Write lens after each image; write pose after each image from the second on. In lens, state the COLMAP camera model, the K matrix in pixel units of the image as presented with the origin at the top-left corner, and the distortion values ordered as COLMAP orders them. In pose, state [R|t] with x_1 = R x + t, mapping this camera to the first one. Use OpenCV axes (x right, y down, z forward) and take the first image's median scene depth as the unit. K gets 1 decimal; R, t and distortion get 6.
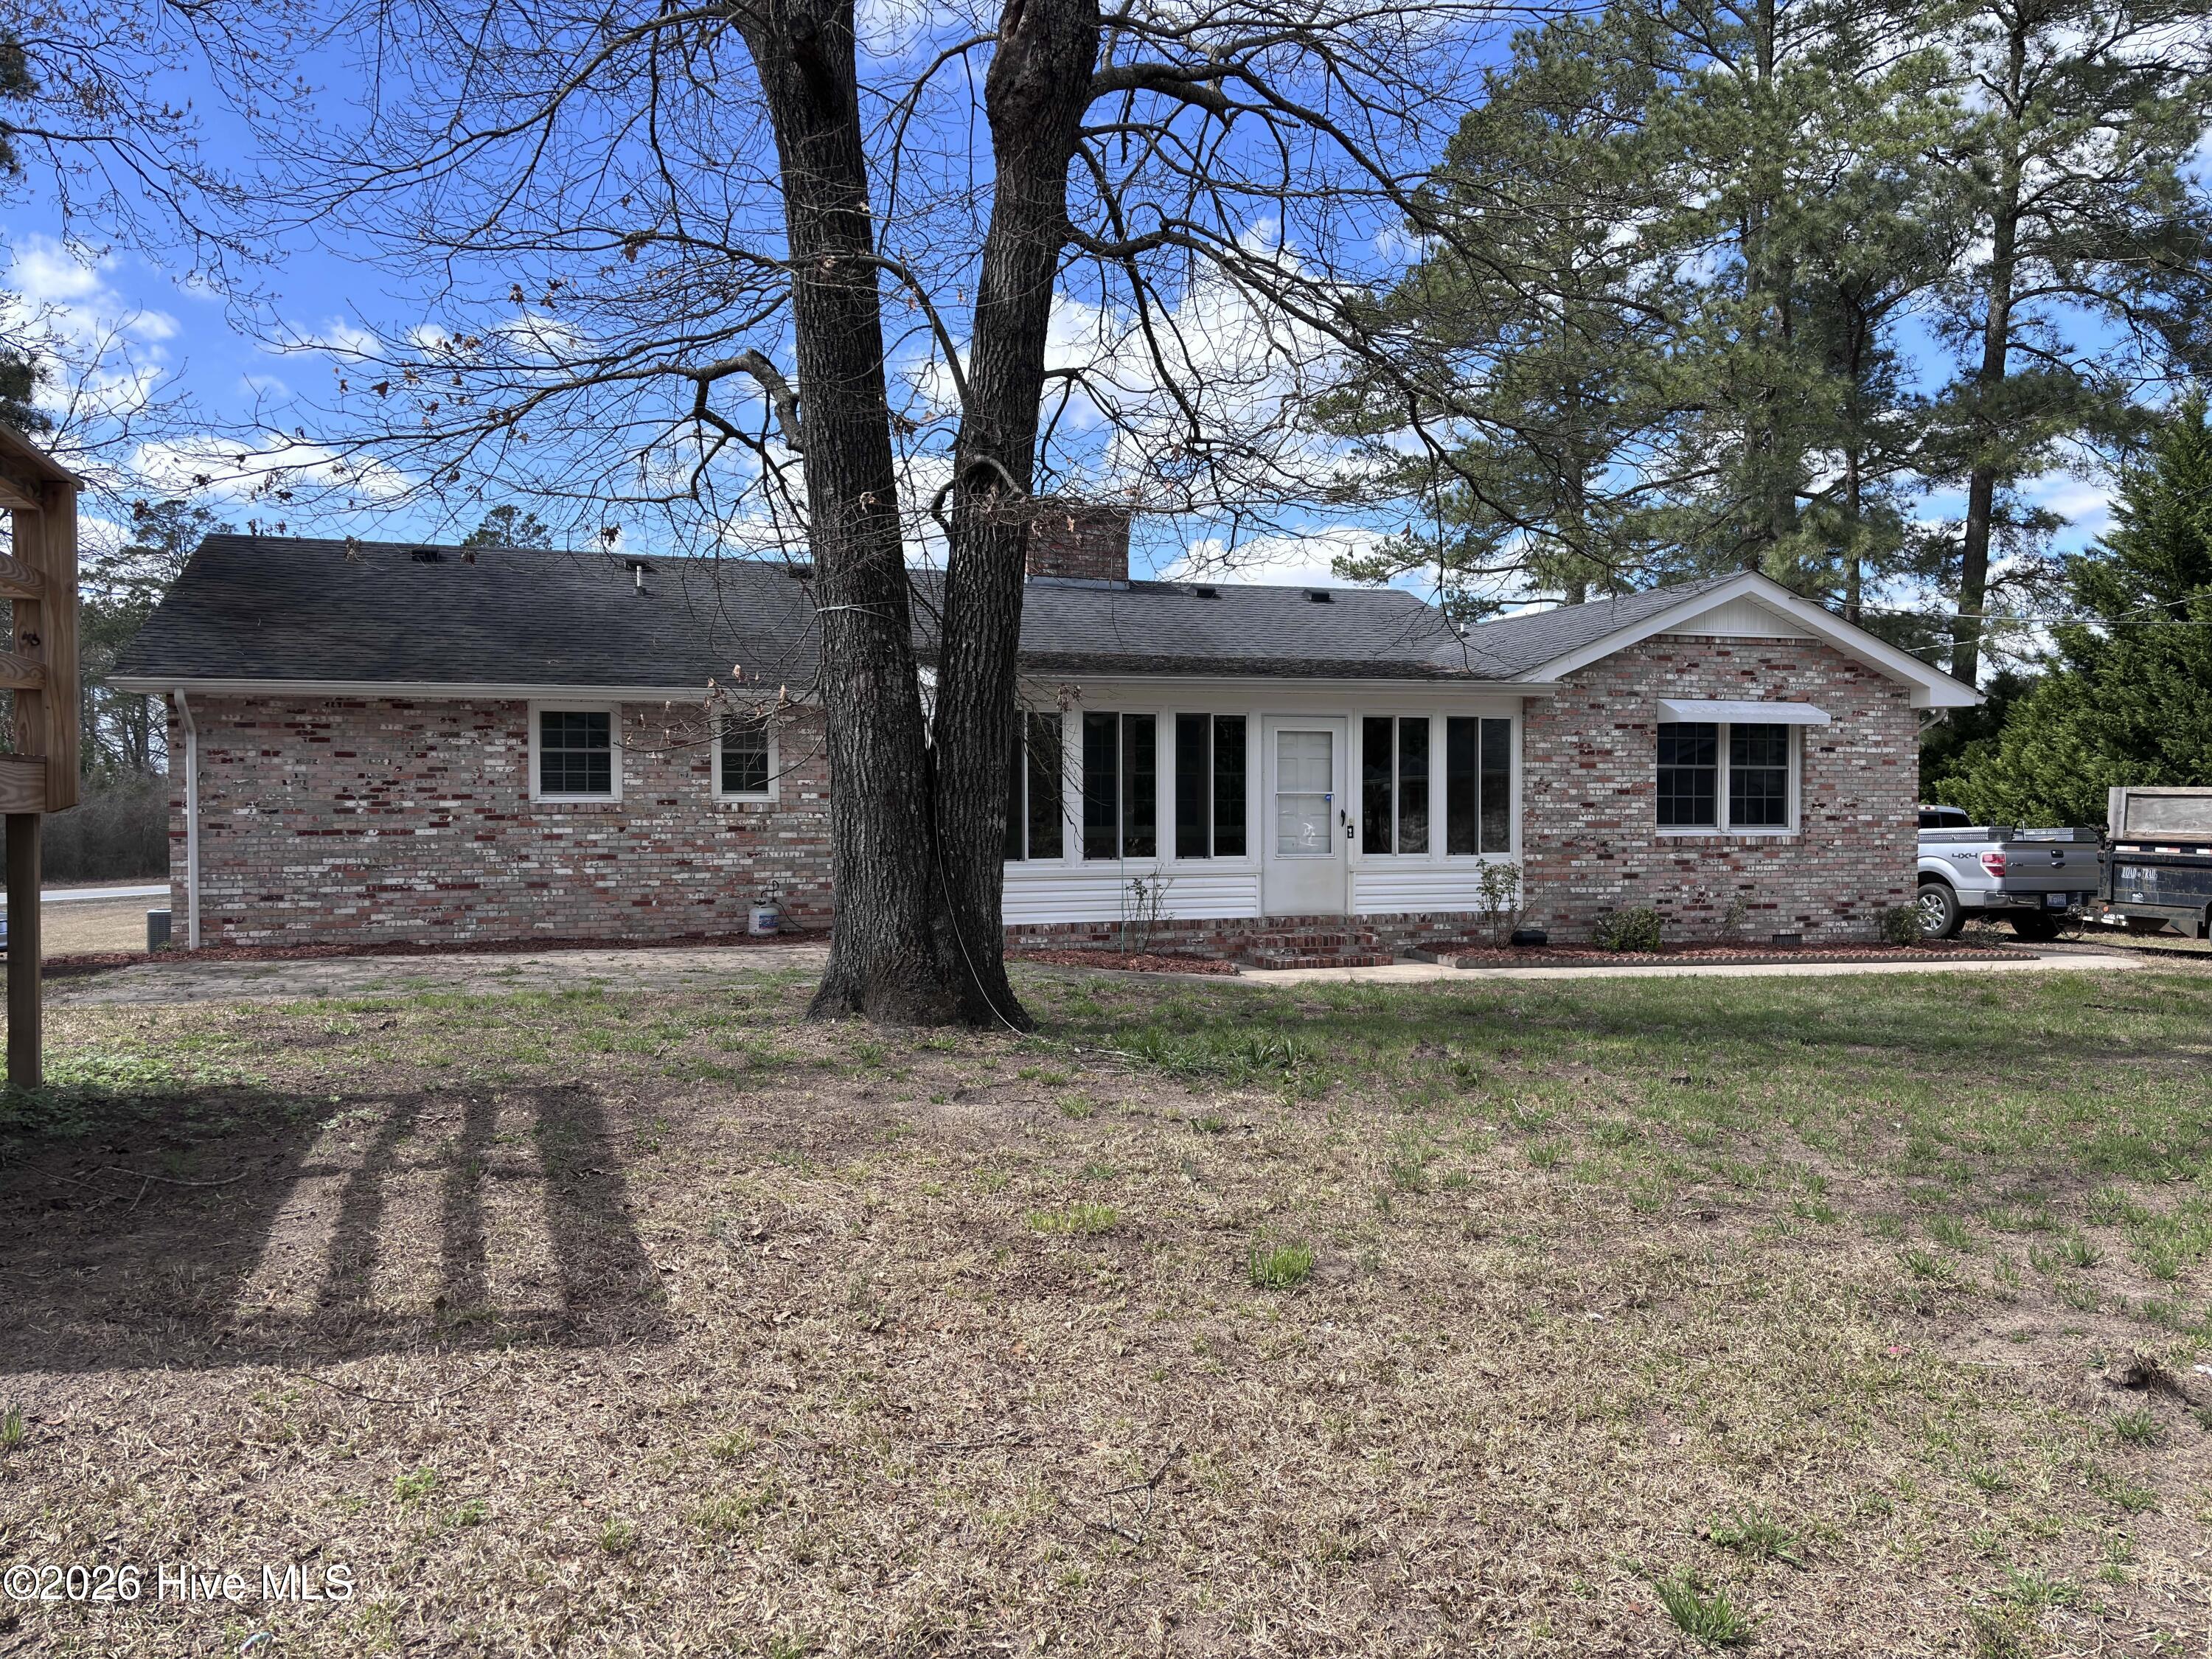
lens RADIAL K [[1656.0, 0, 1109.2], [0, 1656.0, 835.6], [0, 0, 1]] dist [0.061091, -0.059964]
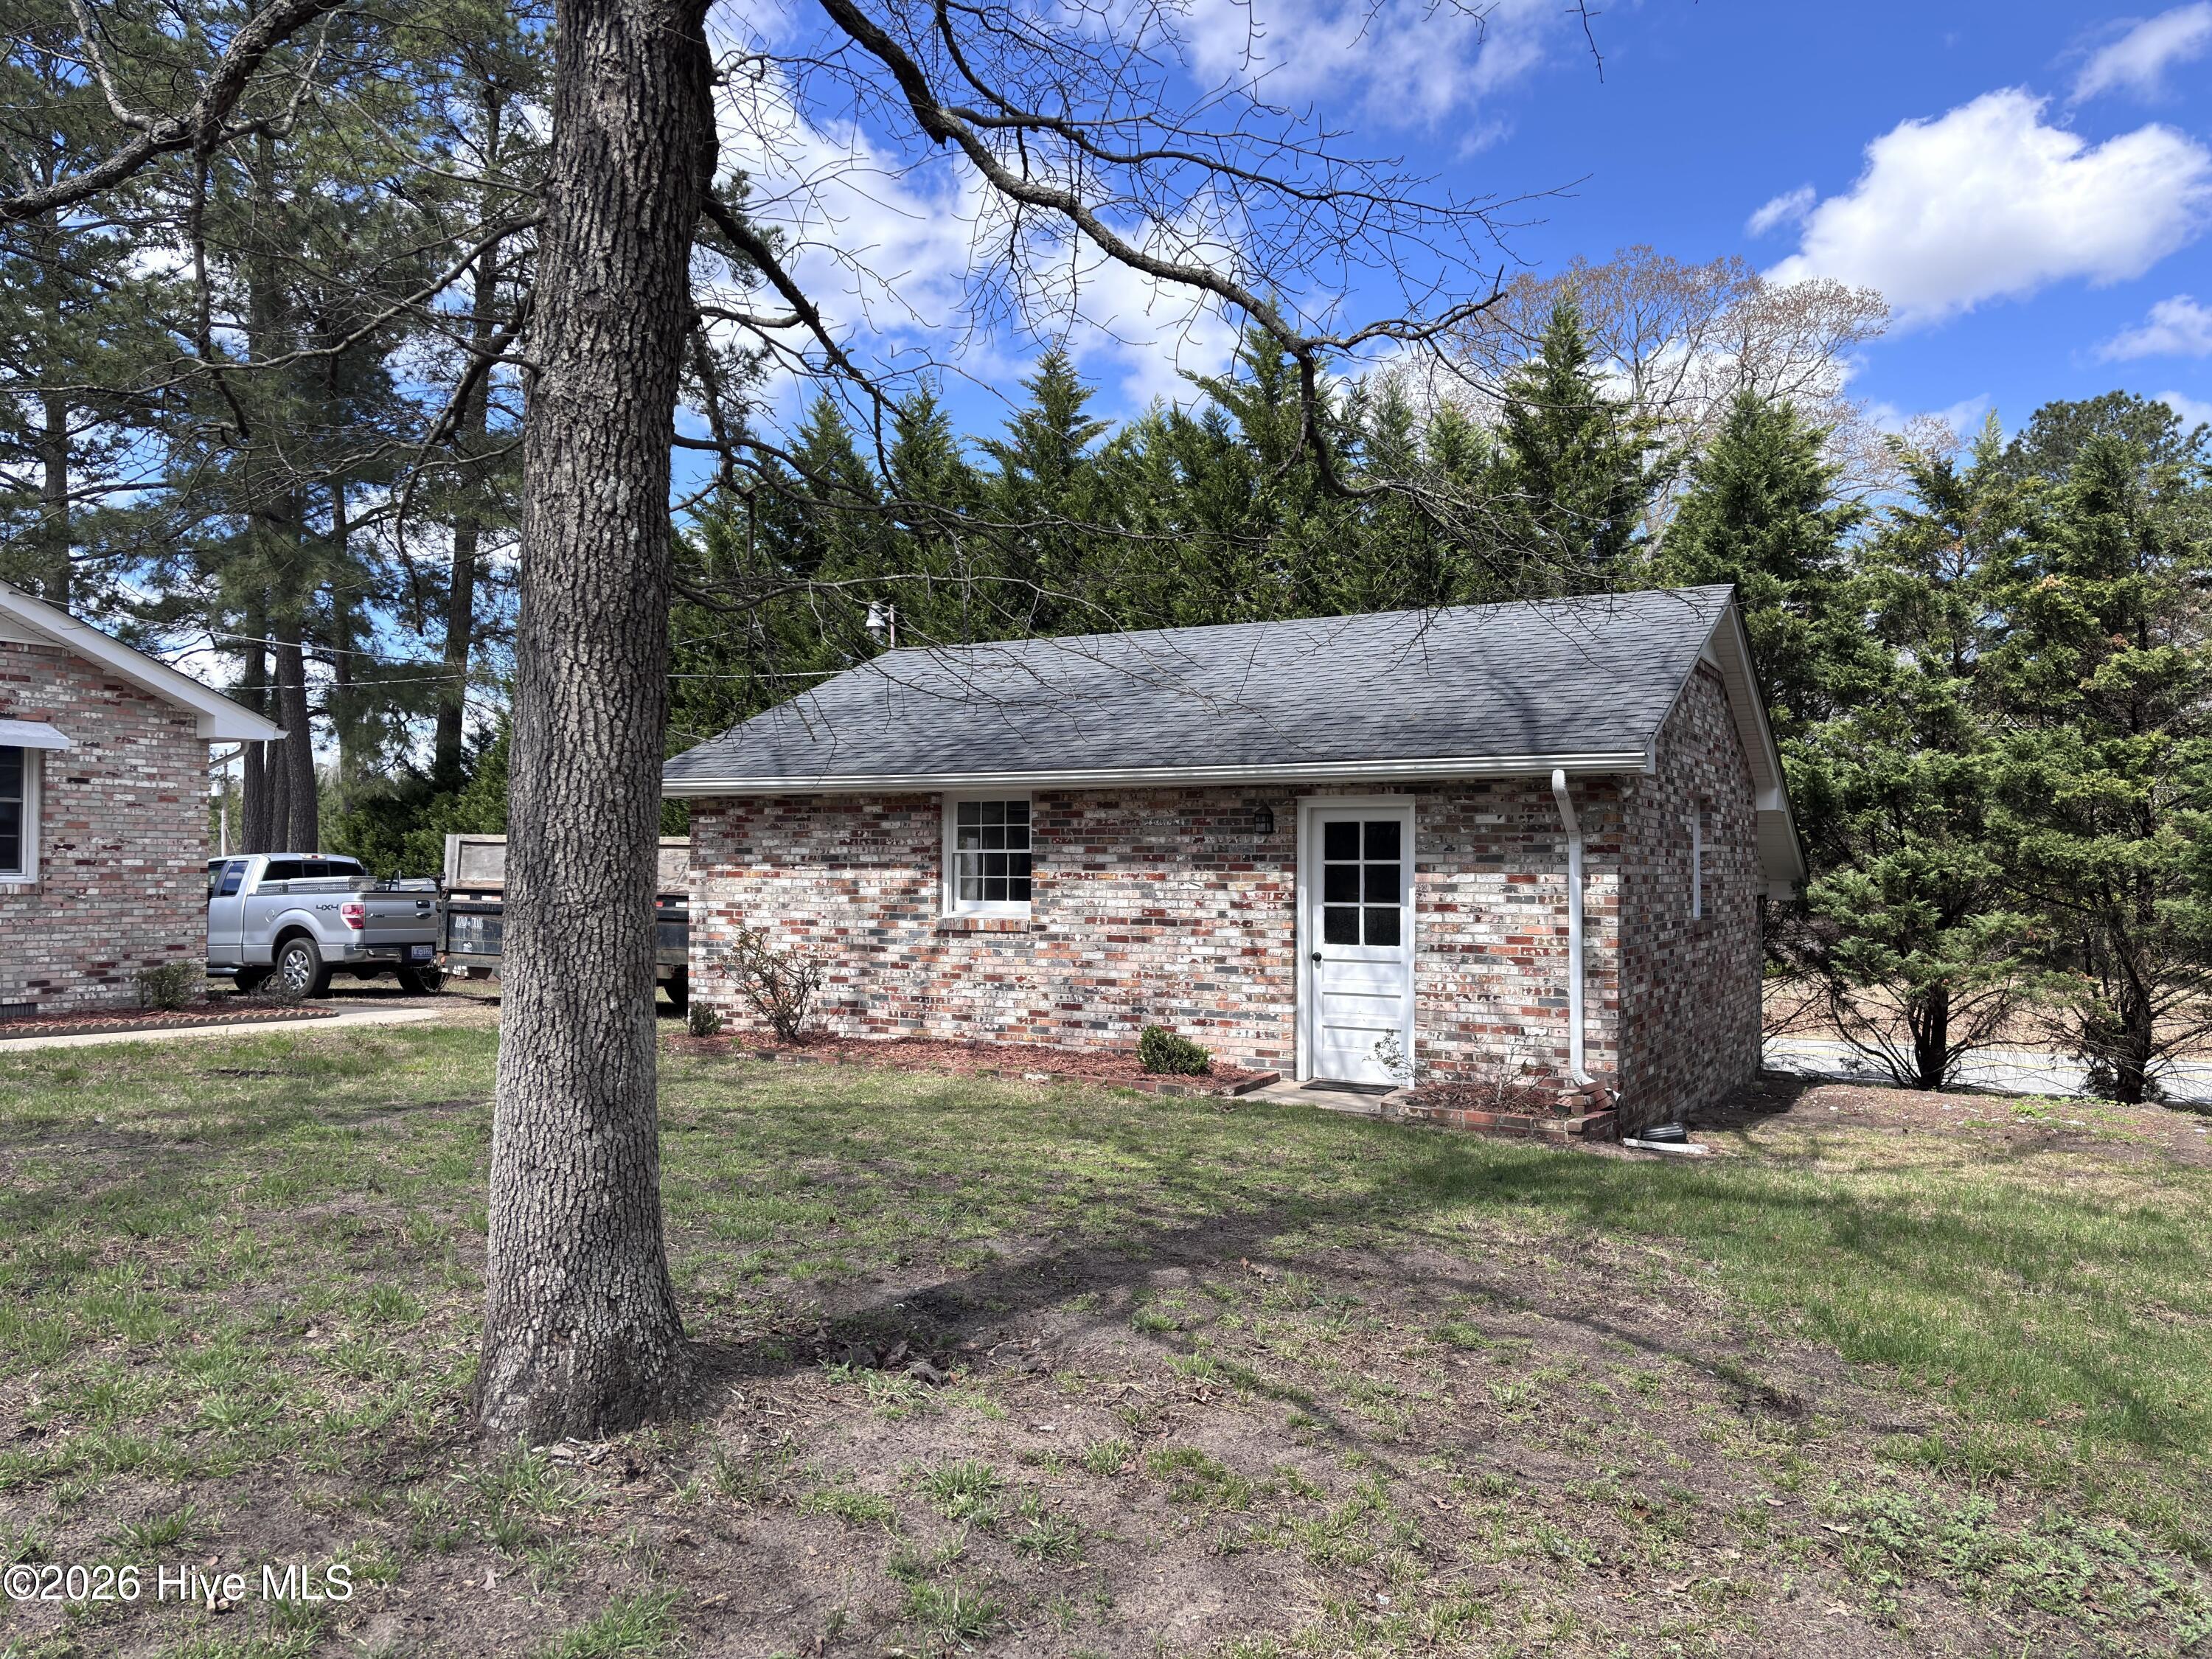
lens RADIAL K [[1656.0, 0, 1116.9], [0, 1656.0, 847.7], [0, 0, 1]] dist [0.061091, -0.059964]
pose [[0.729814, 0.015057, 0.683480, 0.250186], [0.005254, 0.999604, -0.027632, 0.008910], [-0.683626, 0.023757, 0.729446, 0.029745]]
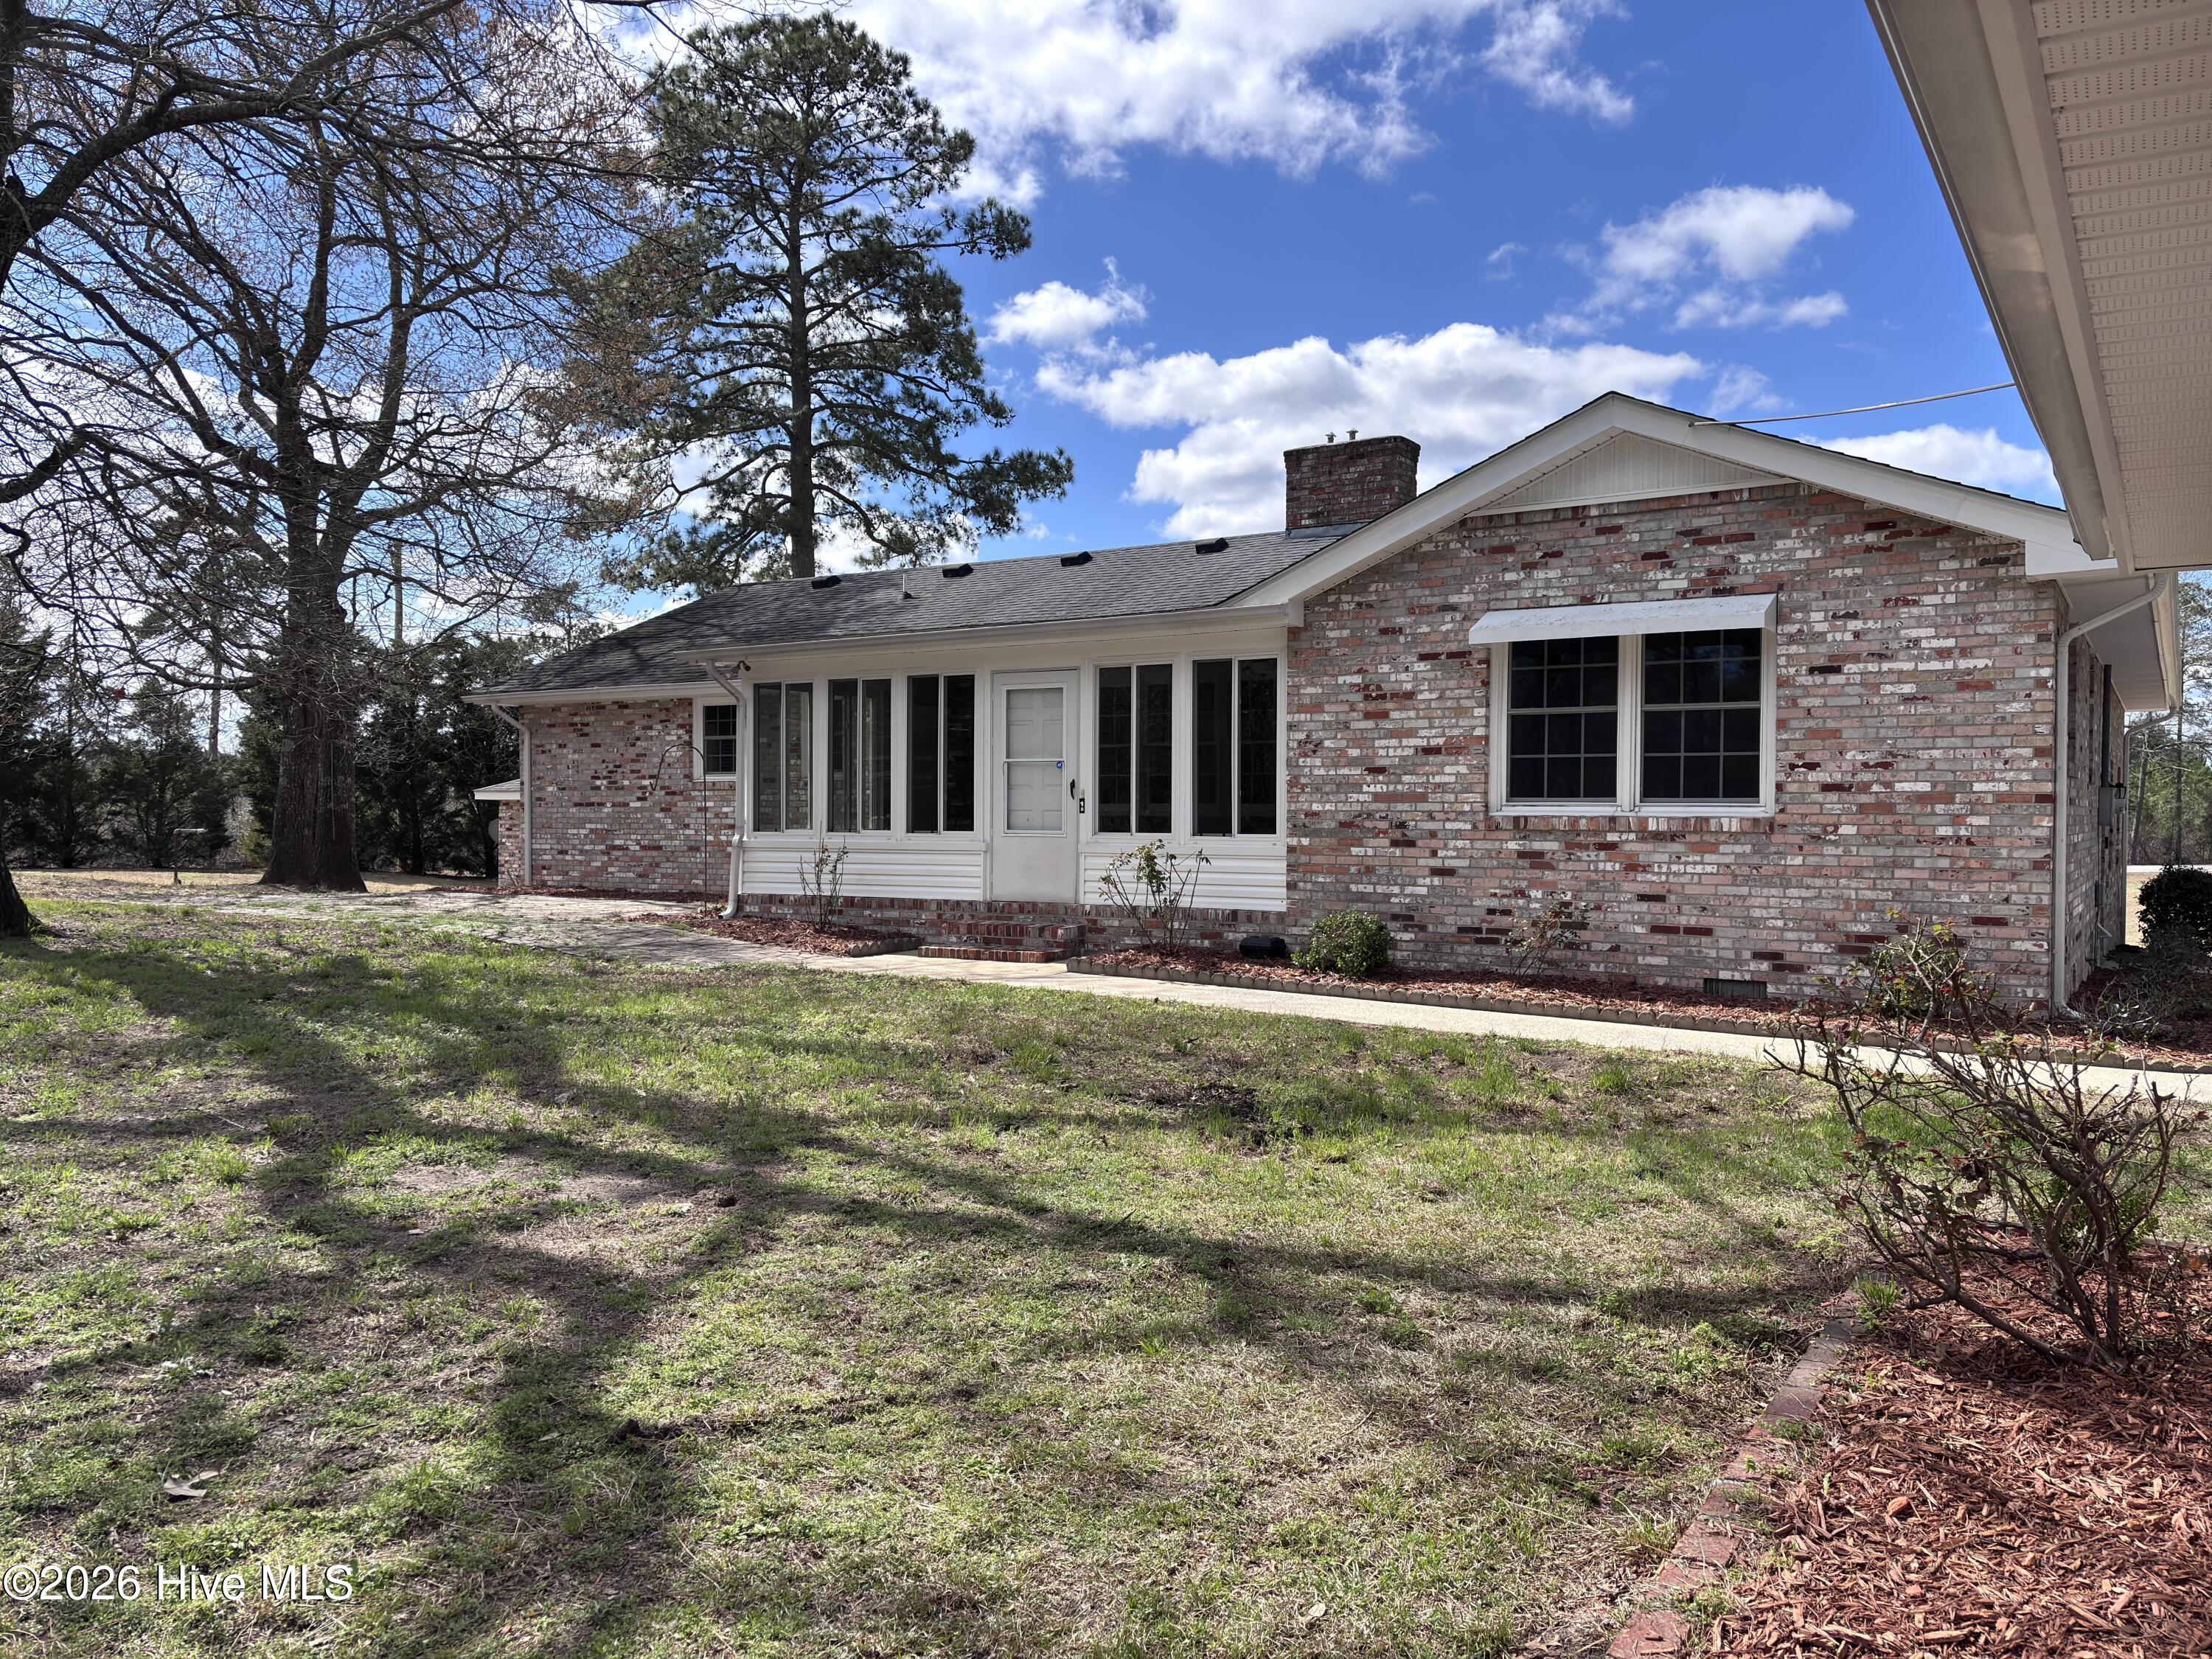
lens RADIAL K [[1656.0, 0, 1106.7], [0, 1656.0, 832.7], [0, 0, 1]] dist [0.061091, -0.059964]
pose [[0.619148, 0.014508, -0.785140, 0.783860], [-0.013387, 0.999879, 0.007919, 0.004276], [0.785160, 0.005608, 0.619267, 0.473226]]
